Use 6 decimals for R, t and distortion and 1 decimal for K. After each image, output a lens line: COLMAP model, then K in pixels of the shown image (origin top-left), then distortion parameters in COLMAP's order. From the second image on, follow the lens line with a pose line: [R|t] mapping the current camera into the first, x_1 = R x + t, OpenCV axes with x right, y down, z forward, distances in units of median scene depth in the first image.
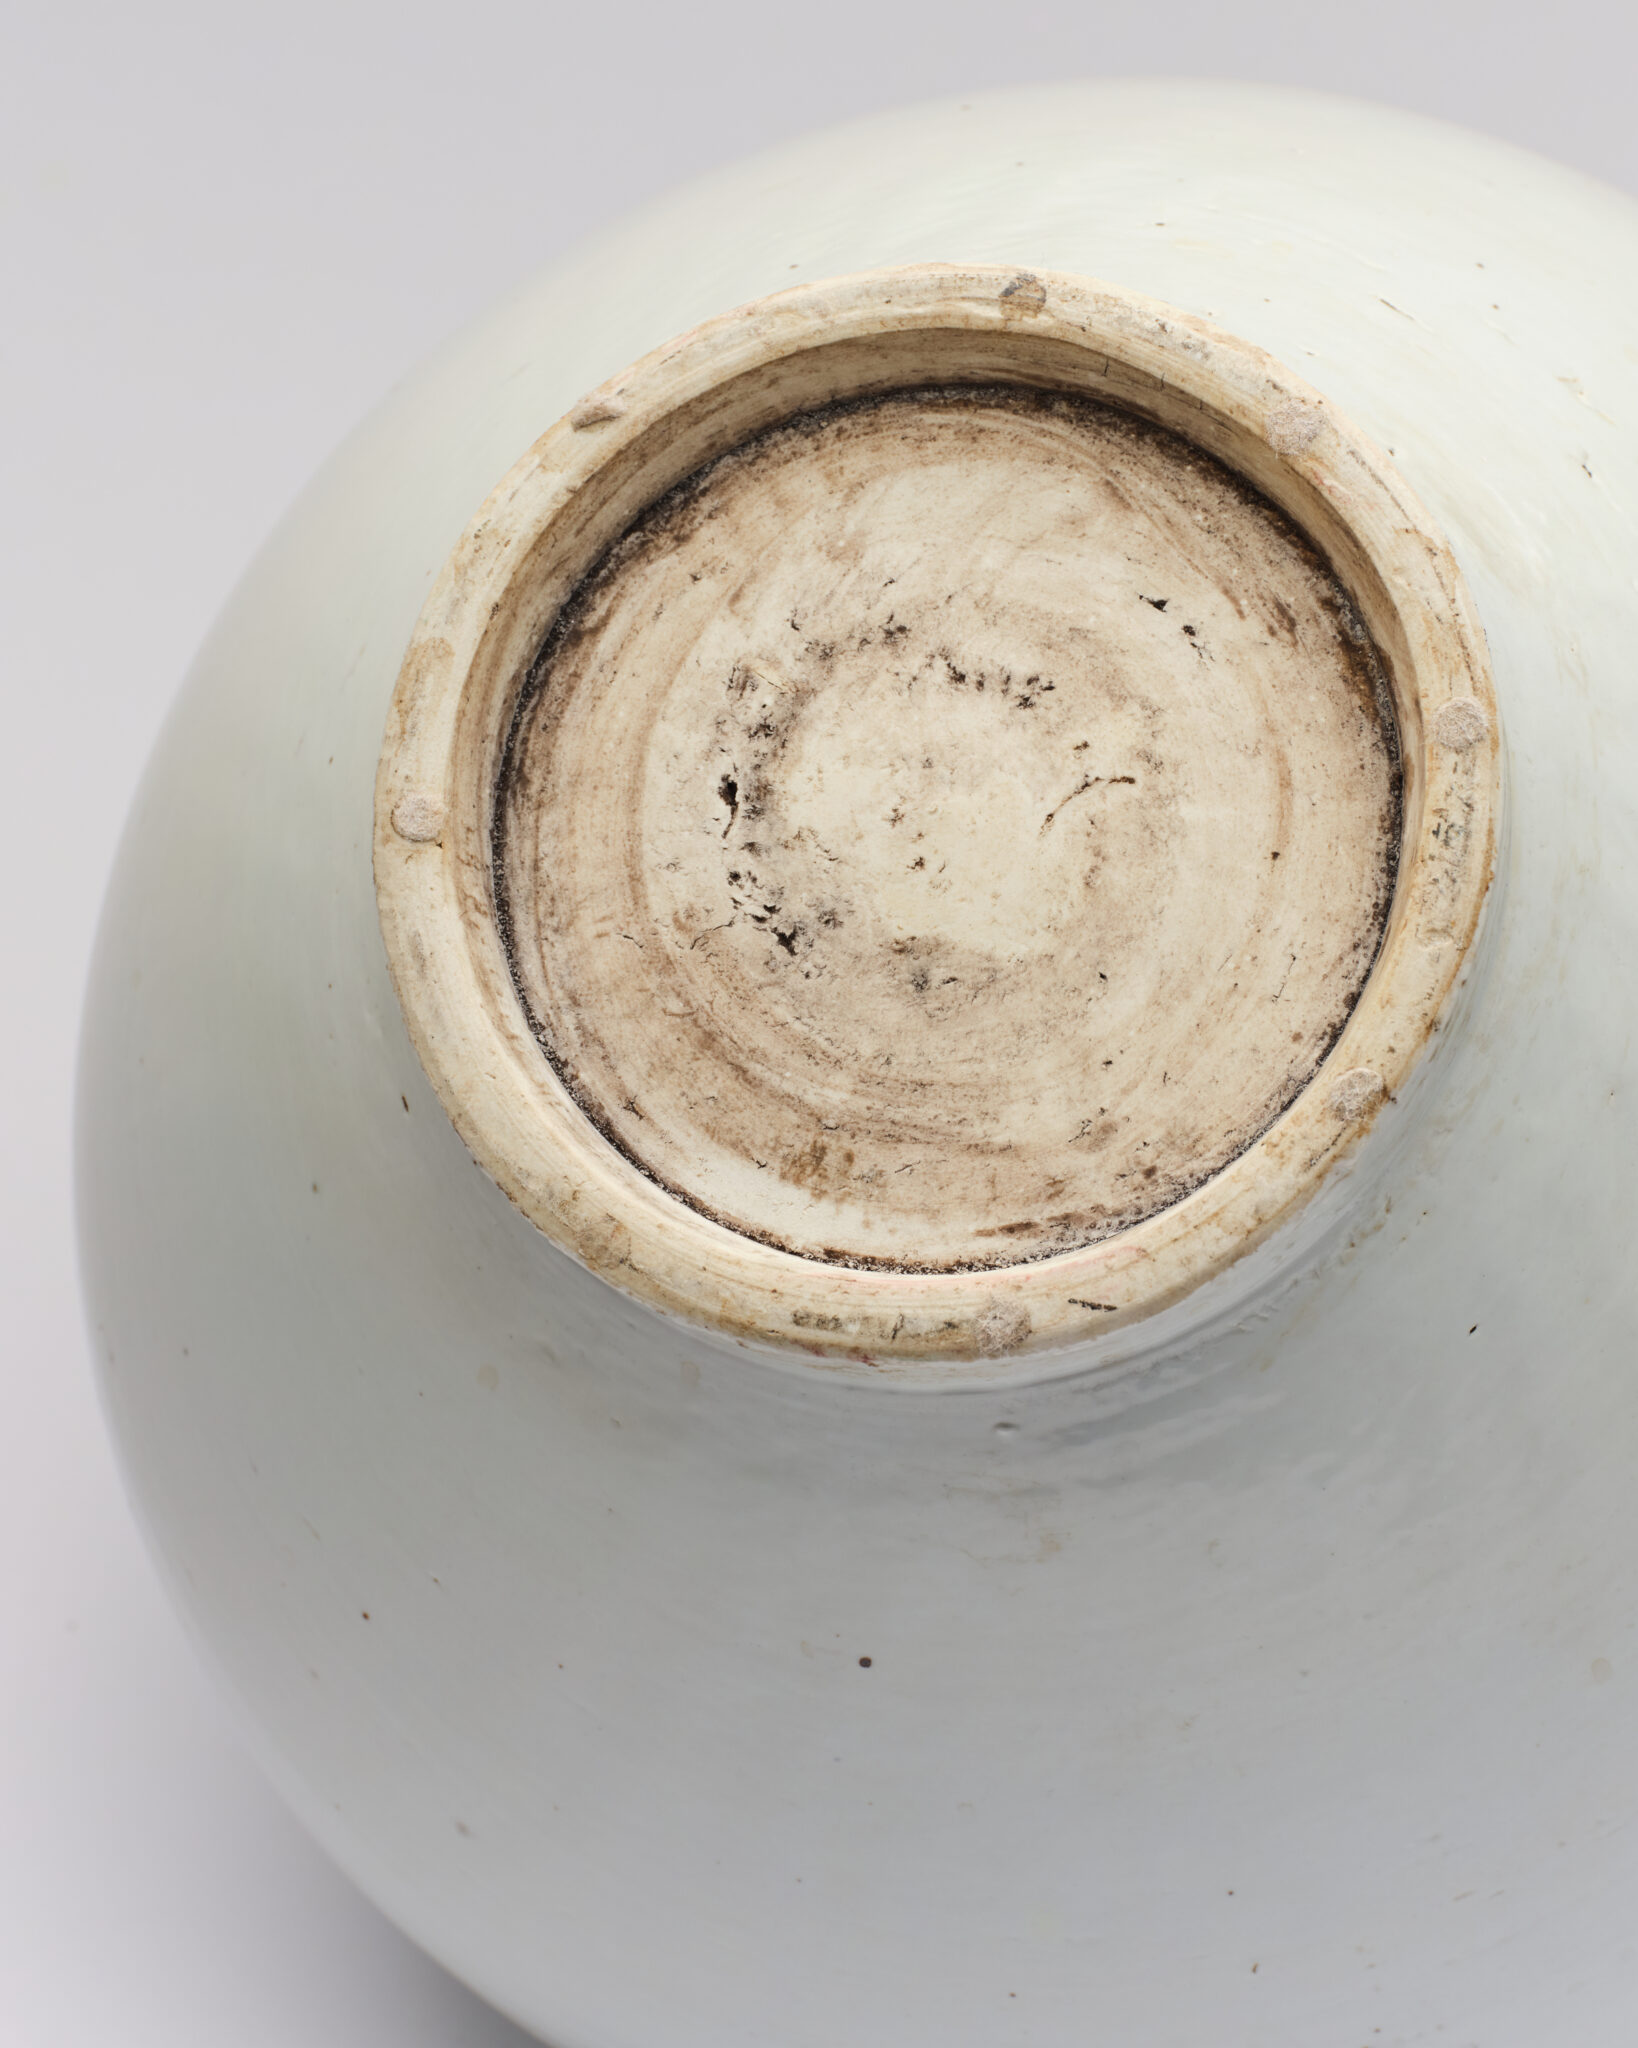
lens RADIAL K [[5699.6, 0, 810.5], [0, 5699.6, 1033.7], [0, 0, 1]] dist [-0.130511, 0.000000]
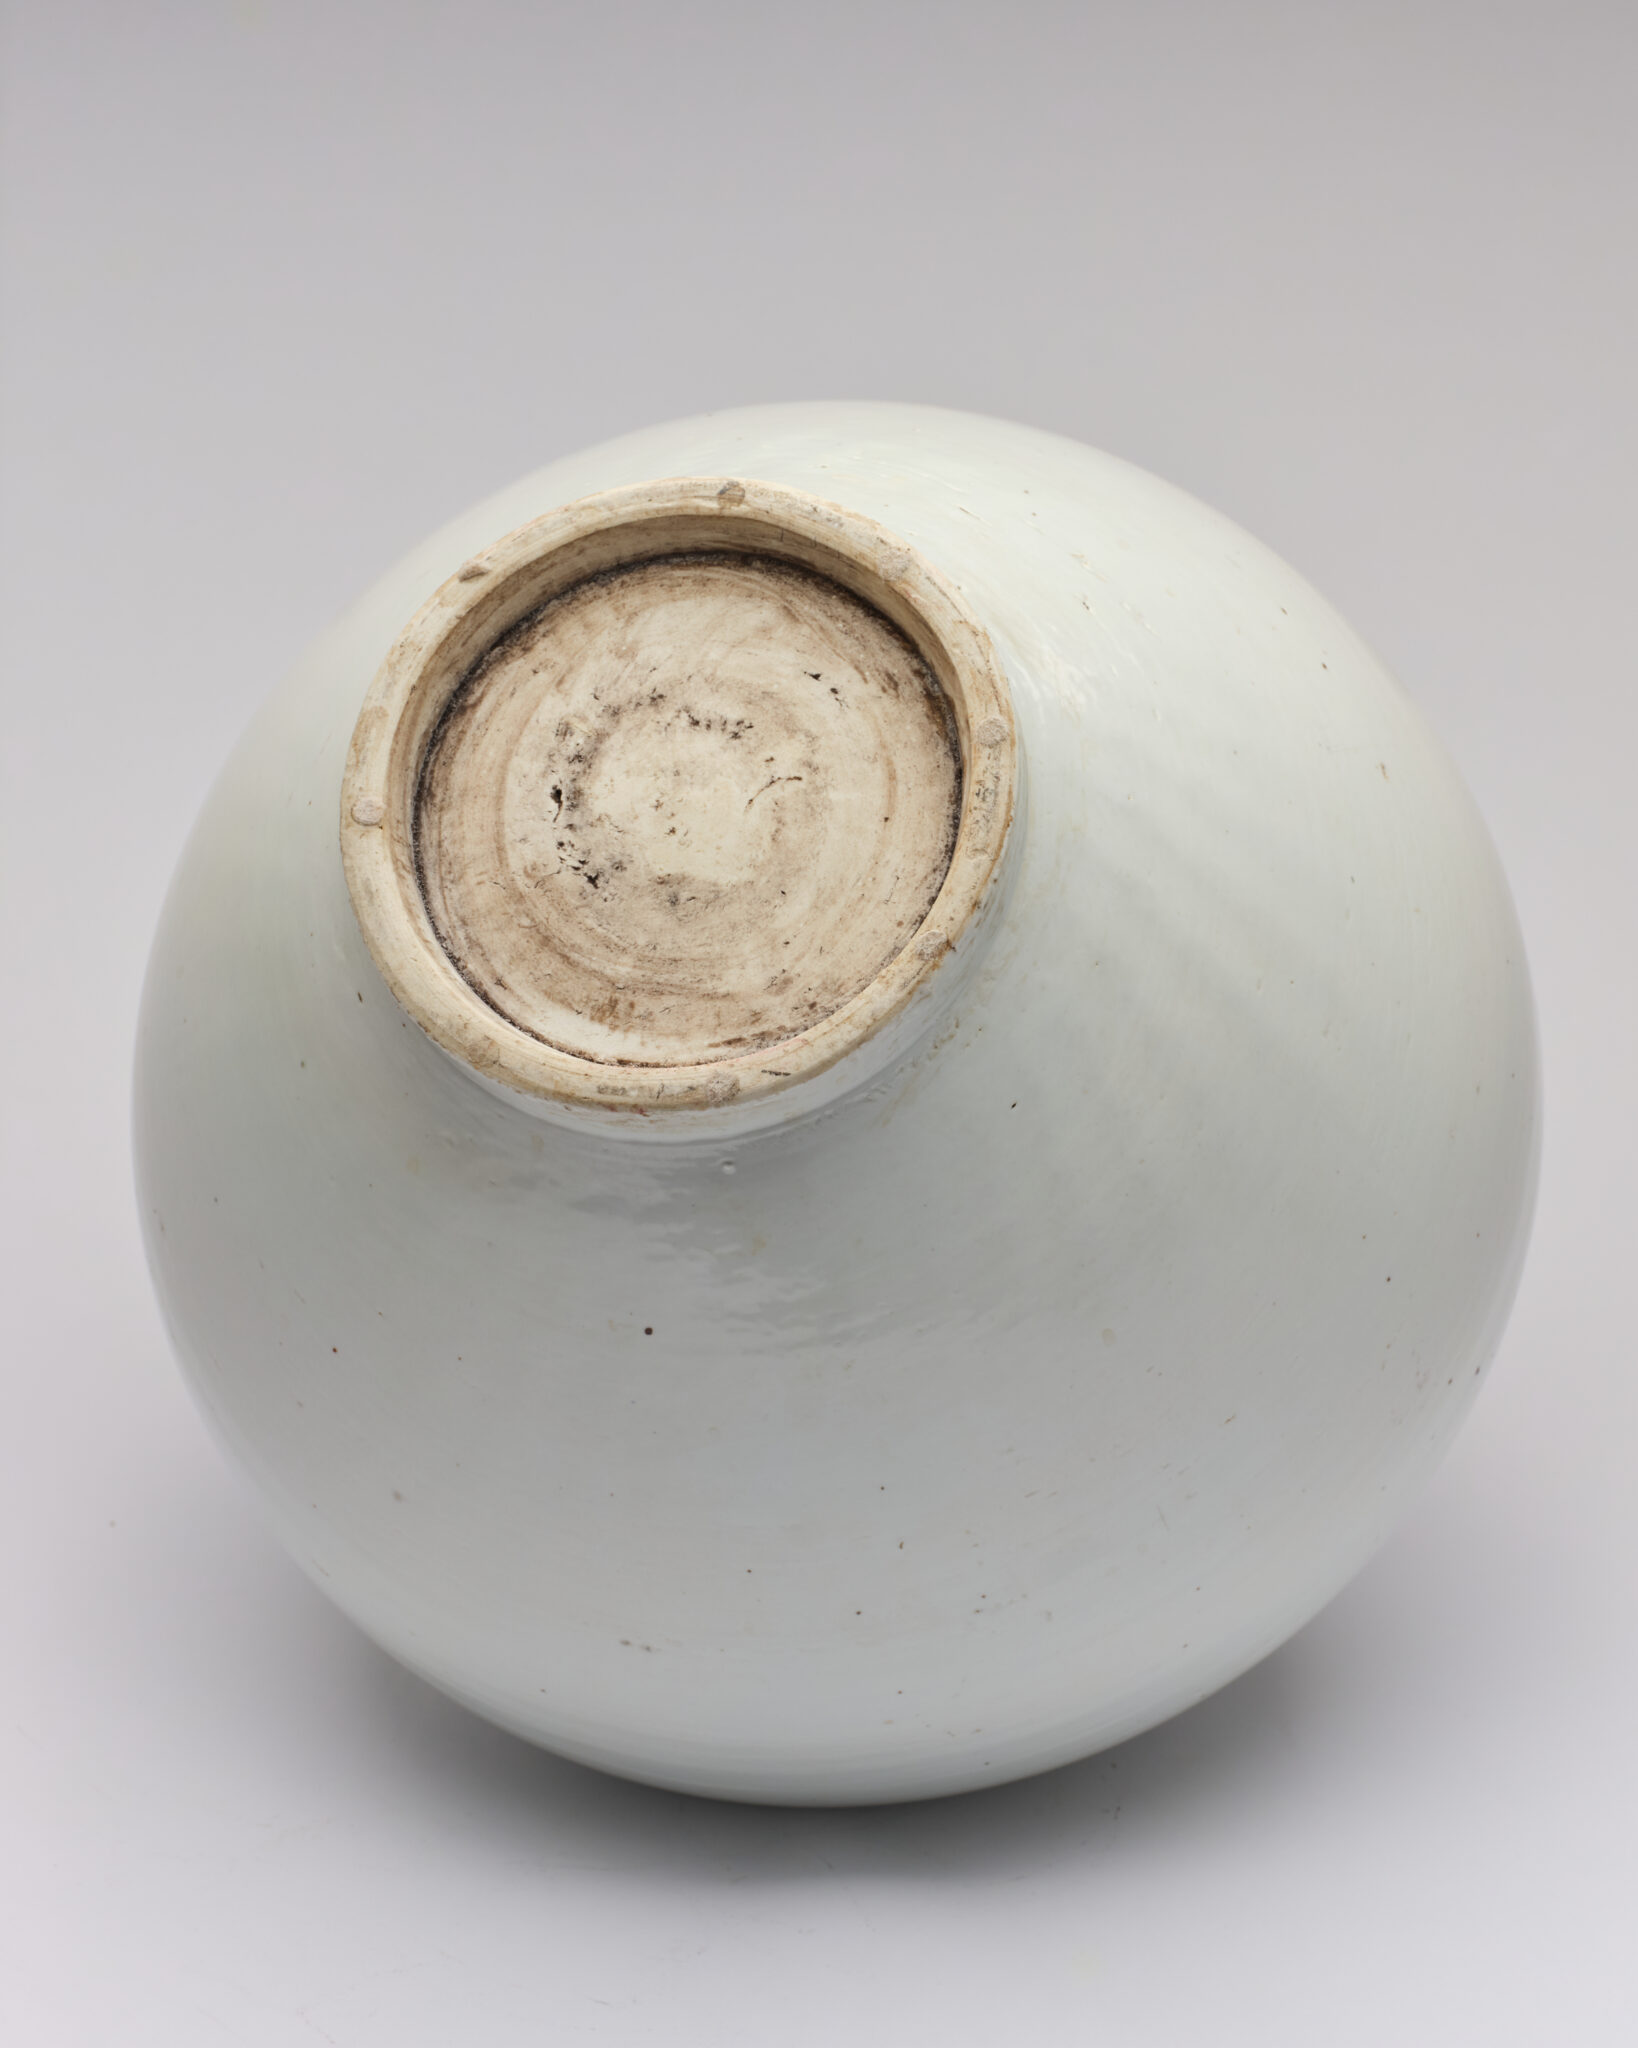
lens RADIAL K [[5699.6, 0, 825.0], [0, 5699.6, 1018.1], [0, 0, 1]] dist [-0.130511, 0.000000]
pose [[0.999617, -0.015518, 0.022932, 0.024591], [0.017917, 0.993947, -0.108393, 0.203369], [-0.021111, 0.108762, 0.993844, -0.634124]]
